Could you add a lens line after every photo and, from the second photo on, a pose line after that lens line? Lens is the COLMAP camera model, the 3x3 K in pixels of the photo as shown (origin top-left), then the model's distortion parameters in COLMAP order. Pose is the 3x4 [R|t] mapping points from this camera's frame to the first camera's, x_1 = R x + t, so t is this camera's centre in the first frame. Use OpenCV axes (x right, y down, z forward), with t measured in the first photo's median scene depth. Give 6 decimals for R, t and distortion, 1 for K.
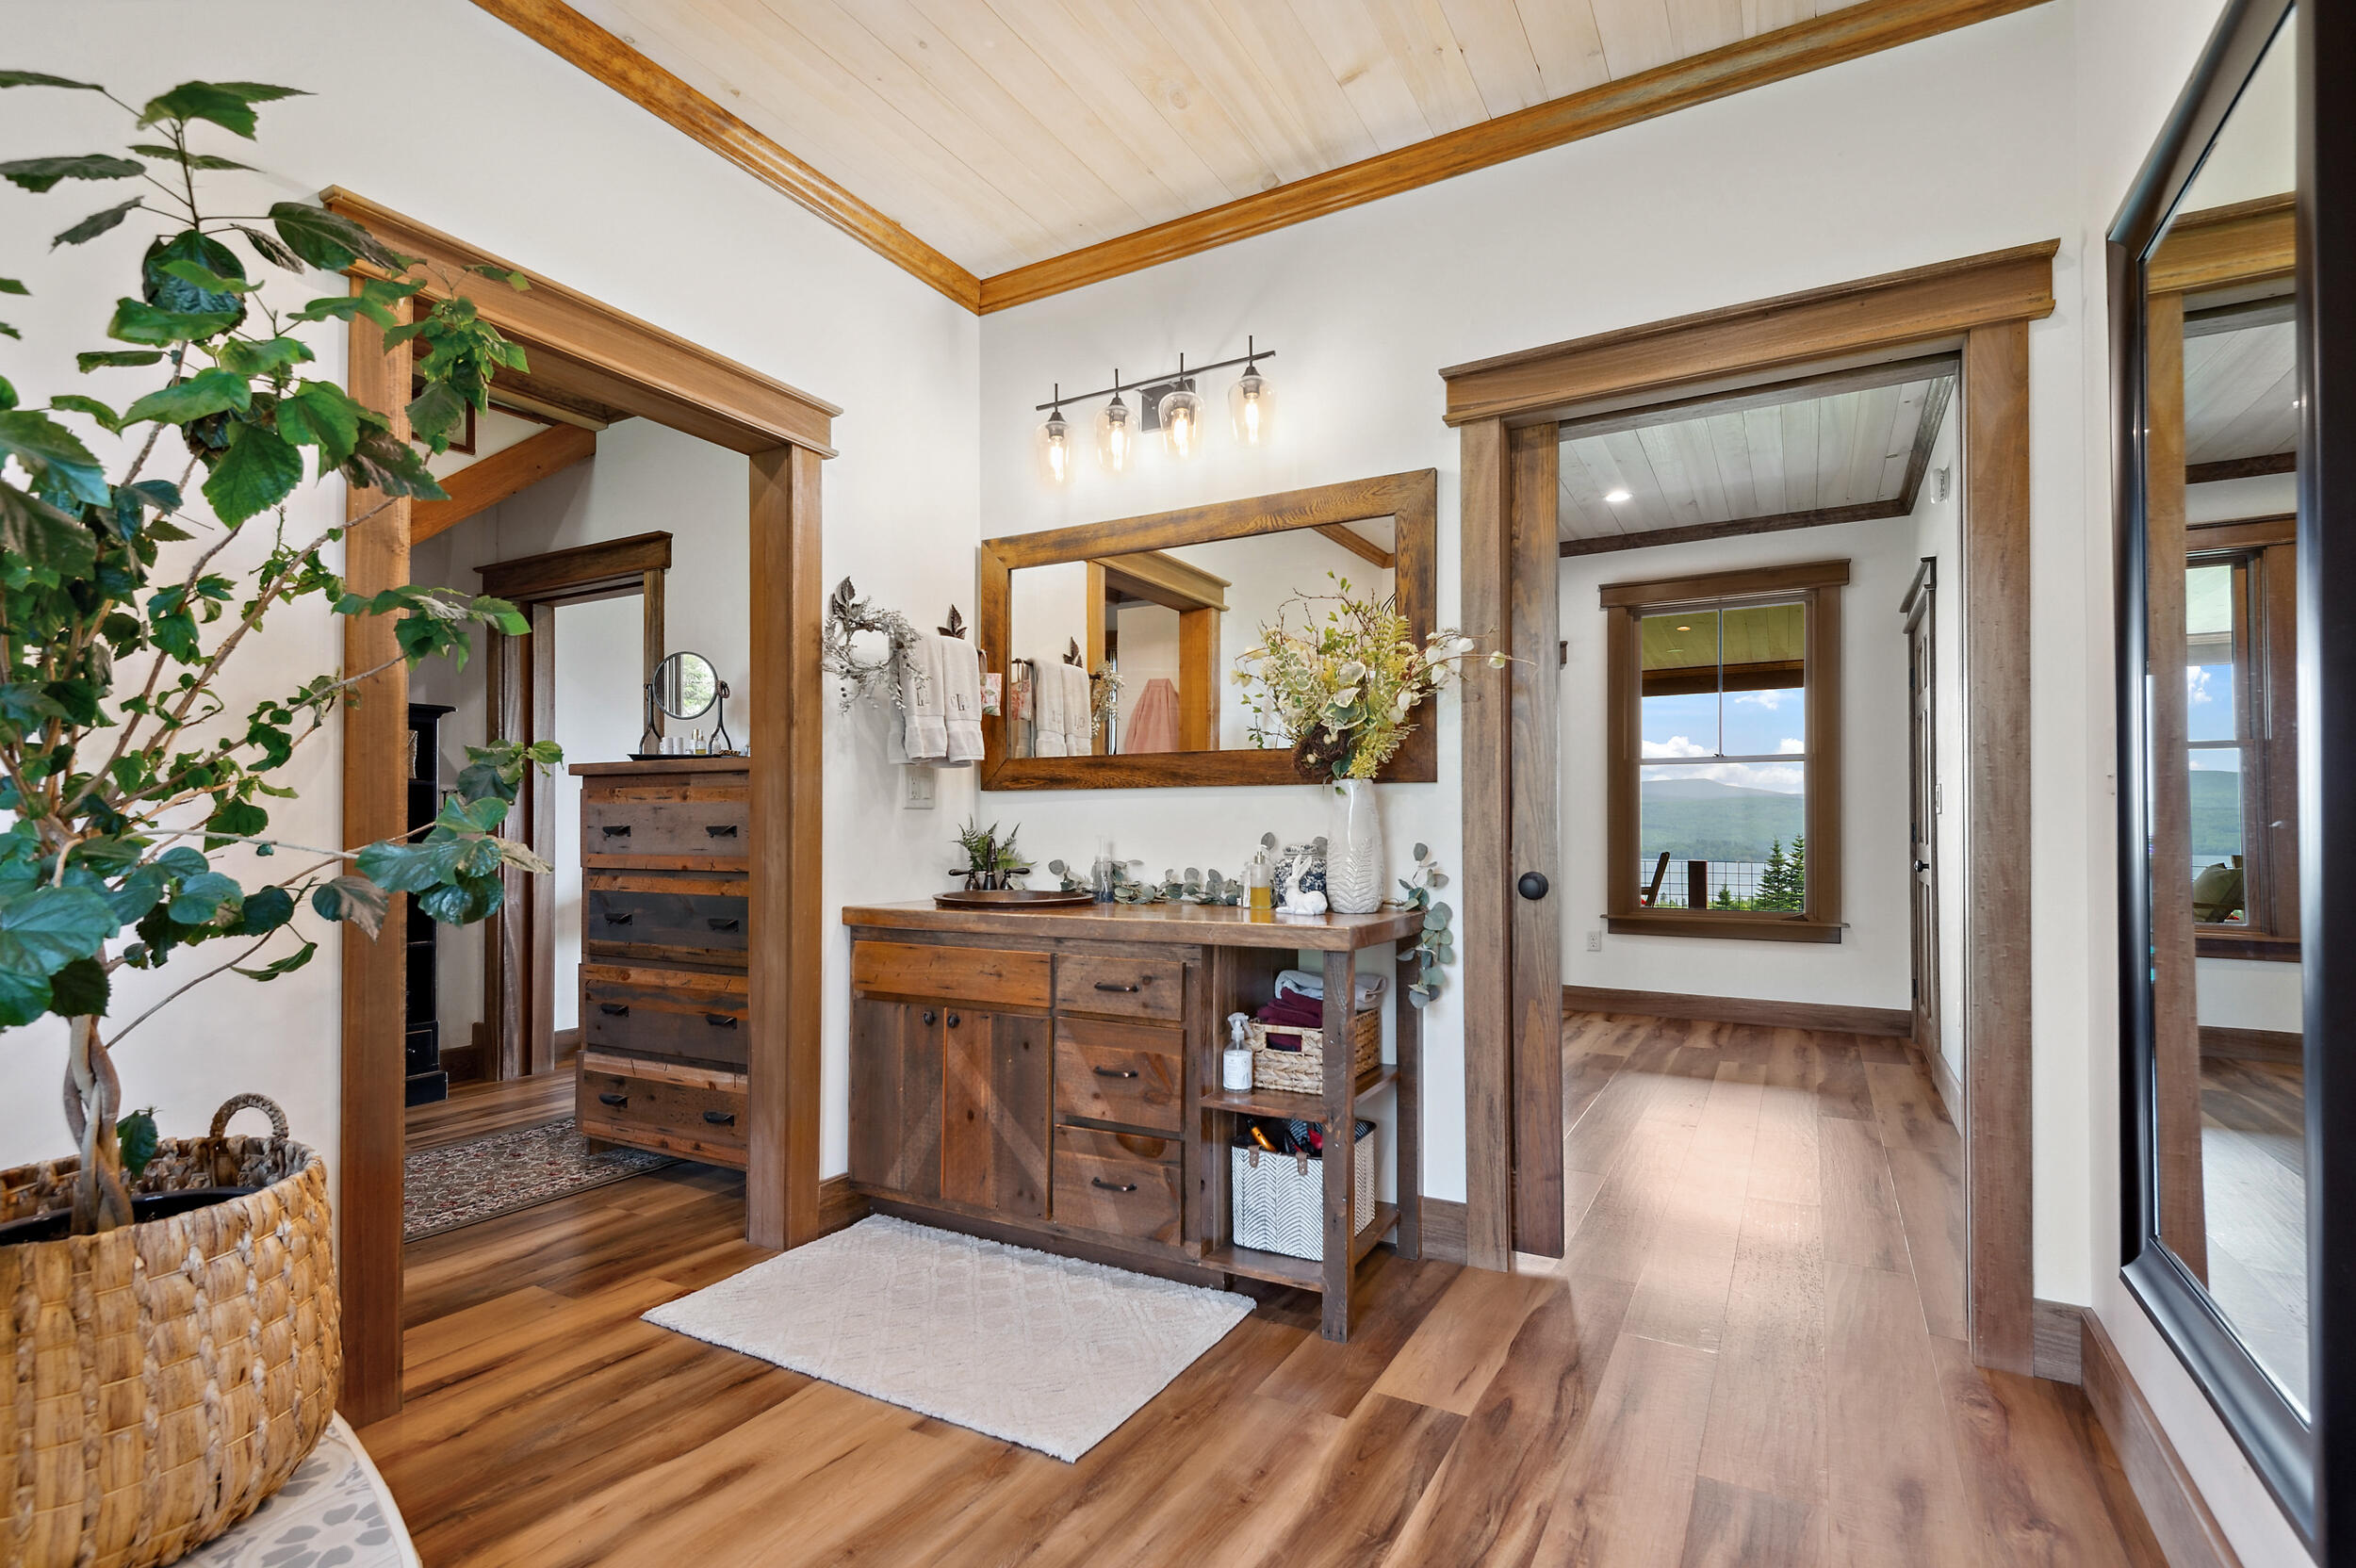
lens RADIAL K [[1095.4, 0, 1187.8], [0, 1095.4, 851.0], [0, 0, 1]] dist [0.017060, 0.000030]
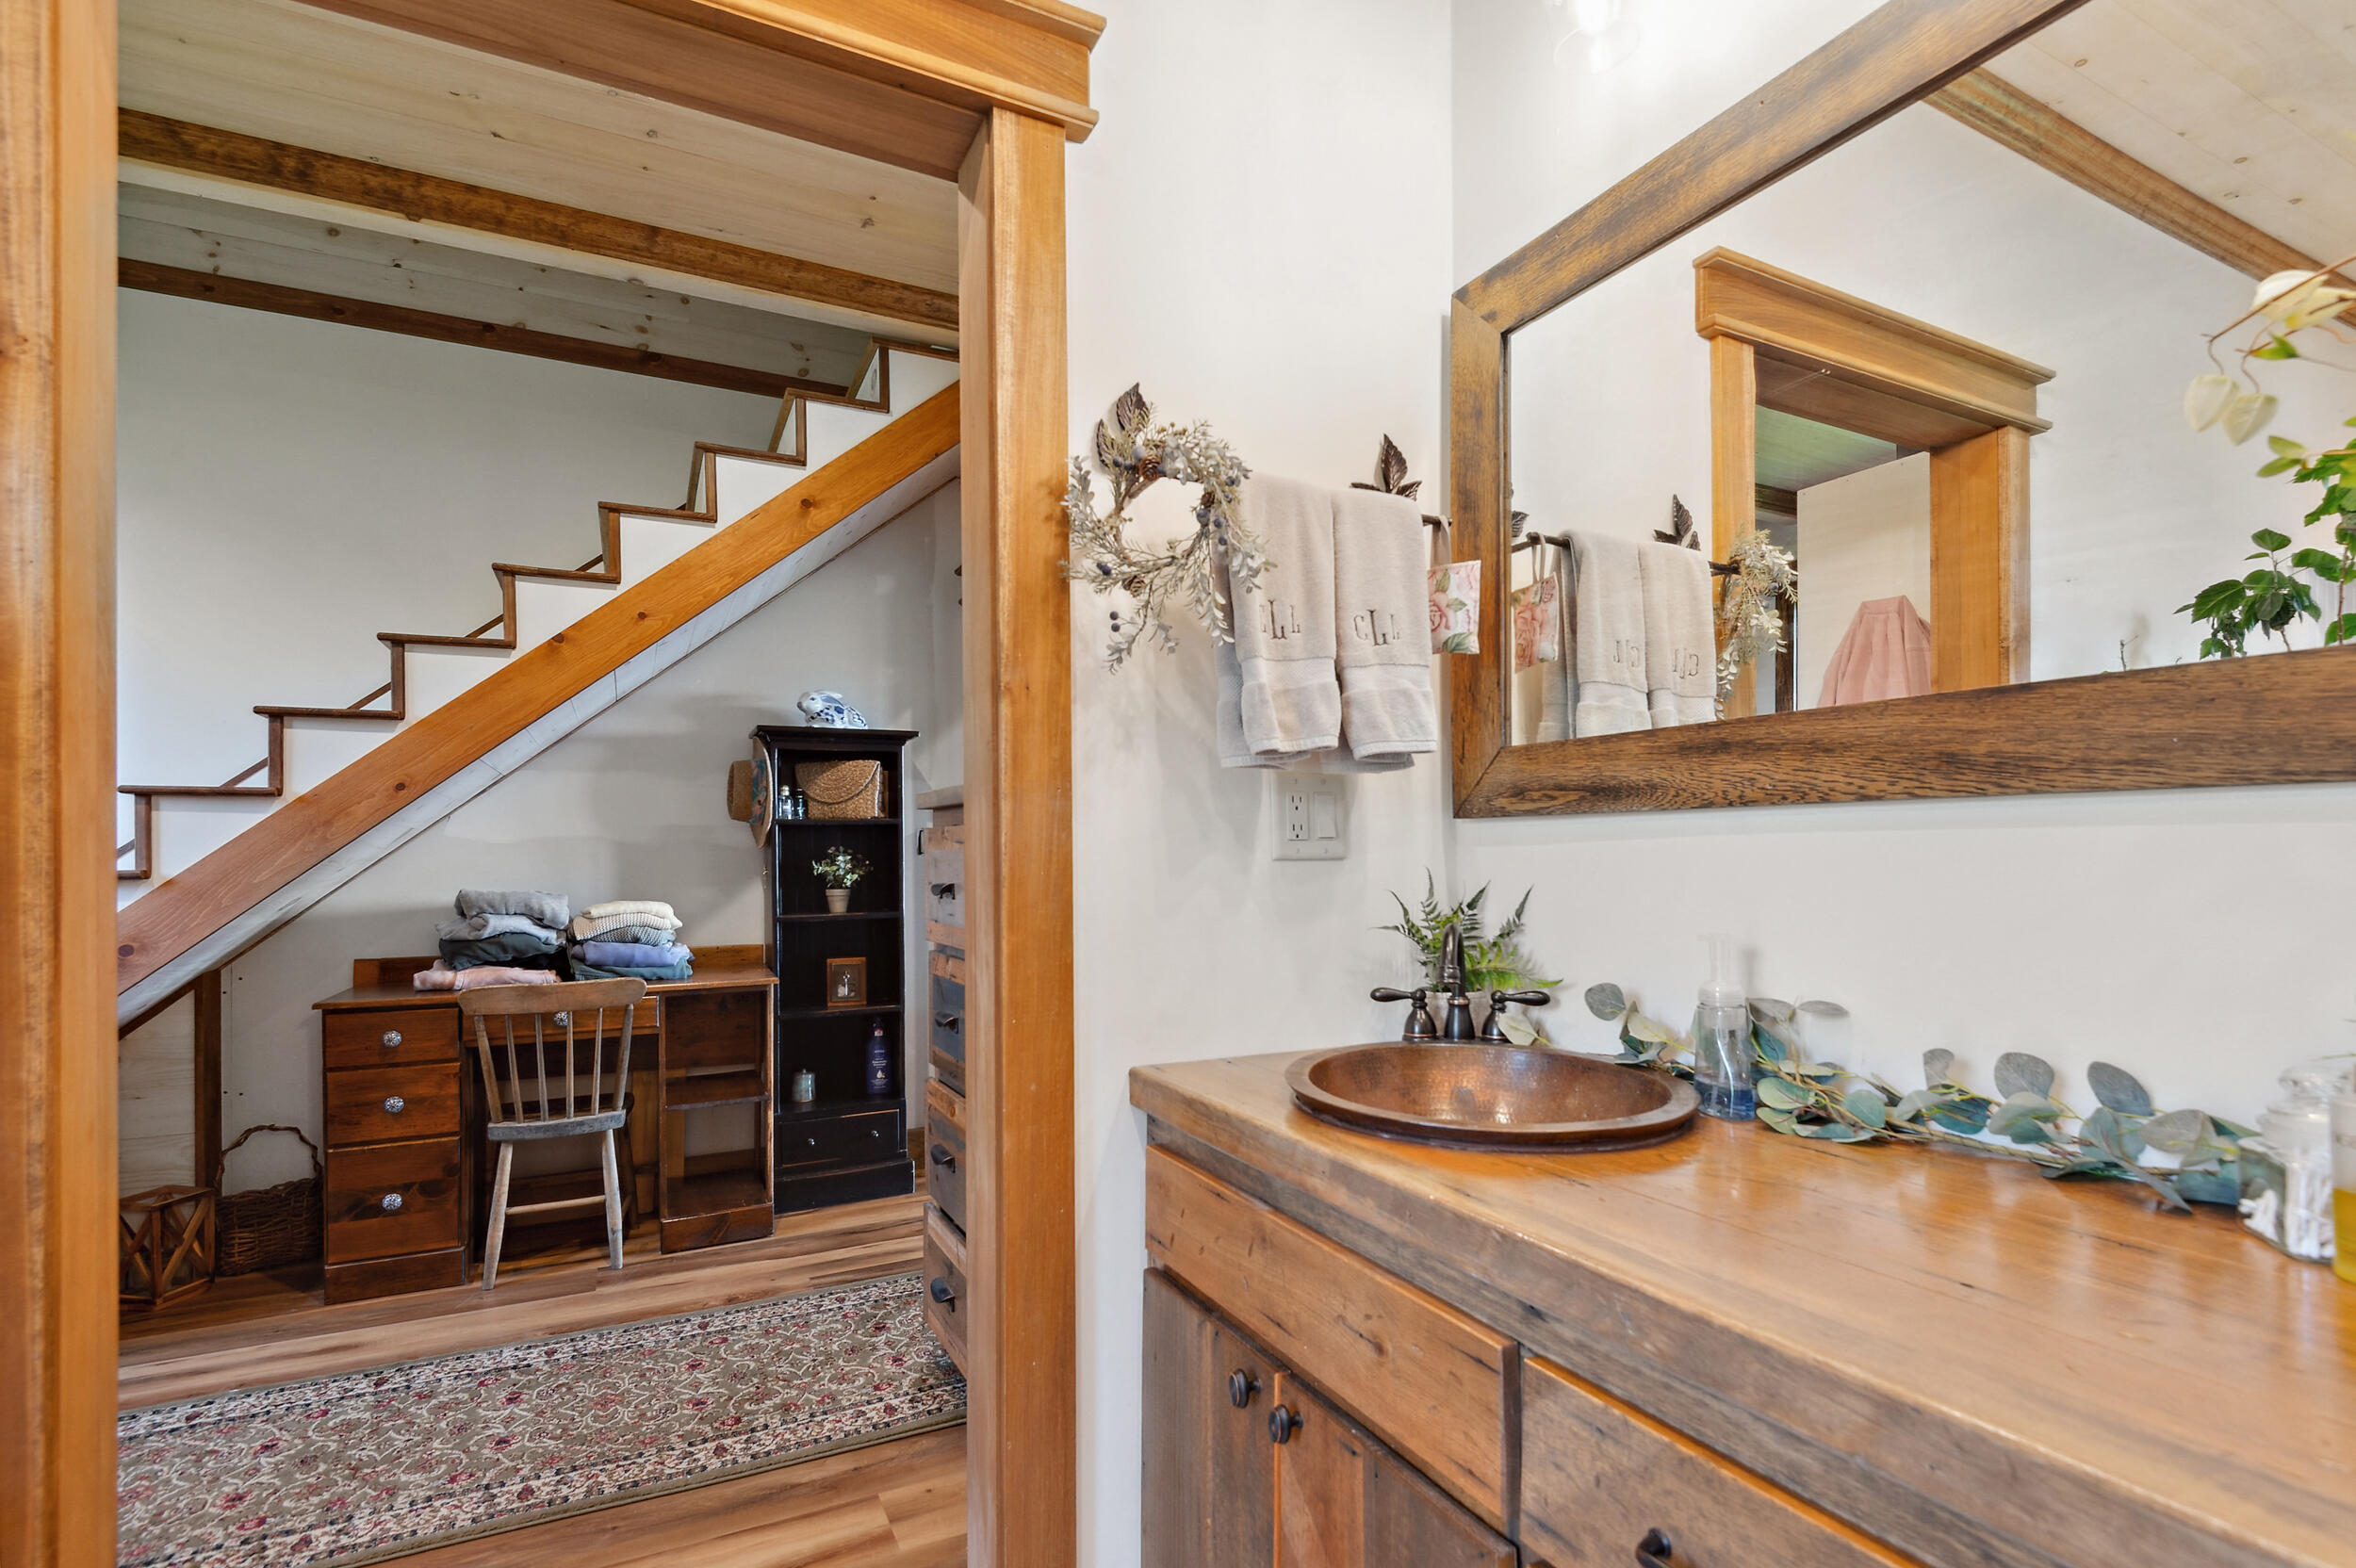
lens RADIAL K [[1122.2, 0, 1223.7], [0, 1122.2, 836.0], [0, 0, 1]] dist [0.017137, -0.000880]
pose [[0.850324, -0.014138, -0.526069, -0.018096], [-0.001546, 0.999568, -0.029362, -0.033948], [0.526257, 0.025780, 0.849935, 0.552621]]
